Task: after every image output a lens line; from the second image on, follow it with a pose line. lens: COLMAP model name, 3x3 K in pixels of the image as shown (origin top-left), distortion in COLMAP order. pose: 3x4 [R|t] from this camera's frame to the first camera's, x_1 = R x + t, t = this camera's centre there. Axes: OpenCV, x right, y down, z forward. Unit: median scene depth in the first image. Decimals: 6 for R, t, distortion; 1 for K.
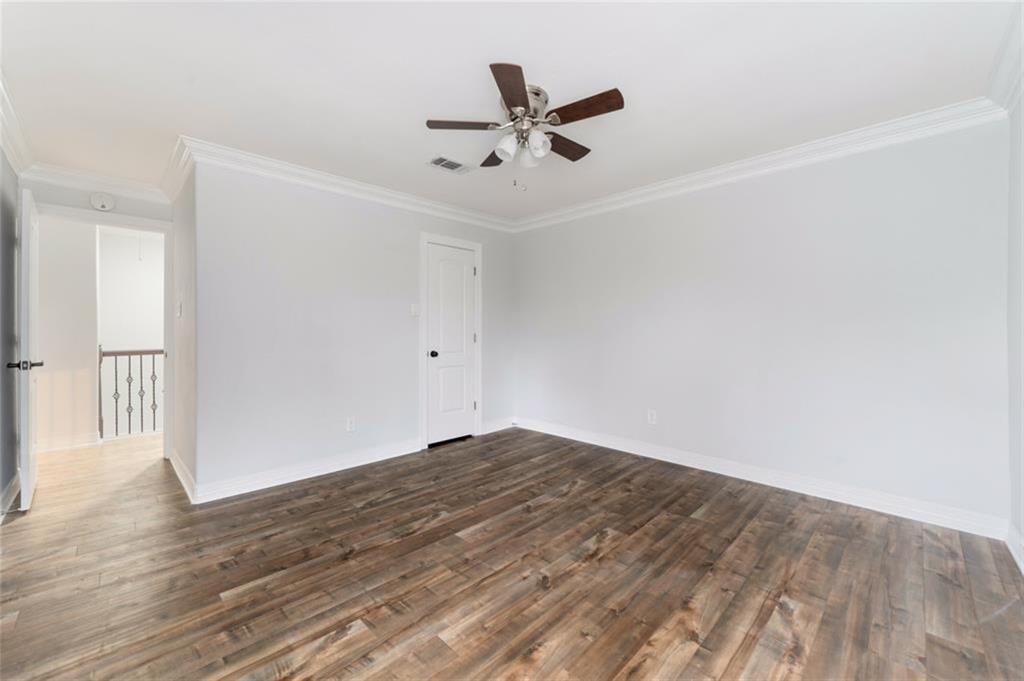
lens RADIAL K [[399.3, 0, 509.9], [0, 399.3, 330.0], [0, 0, 1]] dist [-0.001143, -0.000011]
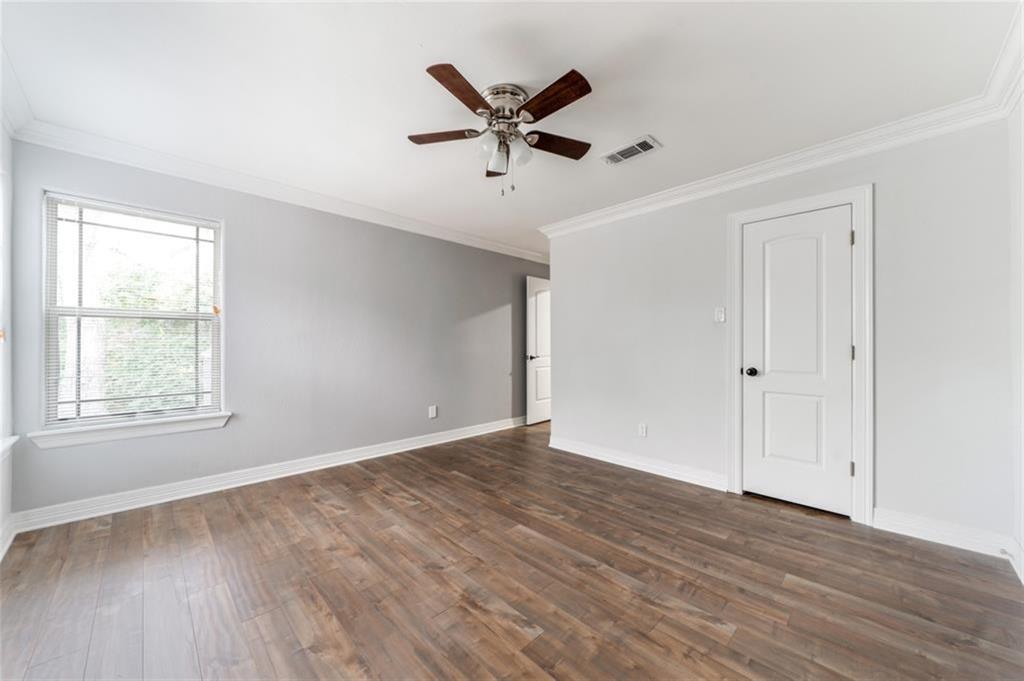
lens RADIAL K [[381.5, 0, 506.2], [0, 381.5, 341.6], [0, 0, 1]] dist [-0.001430, 0.000033]
pose [[-0.015796, -0.003837, -0.999868, 0.874376], [0.004428, 0.999983, -0.003908, 0.007922], [0.999865, -0.004489, -0.015779, 0.929931]]
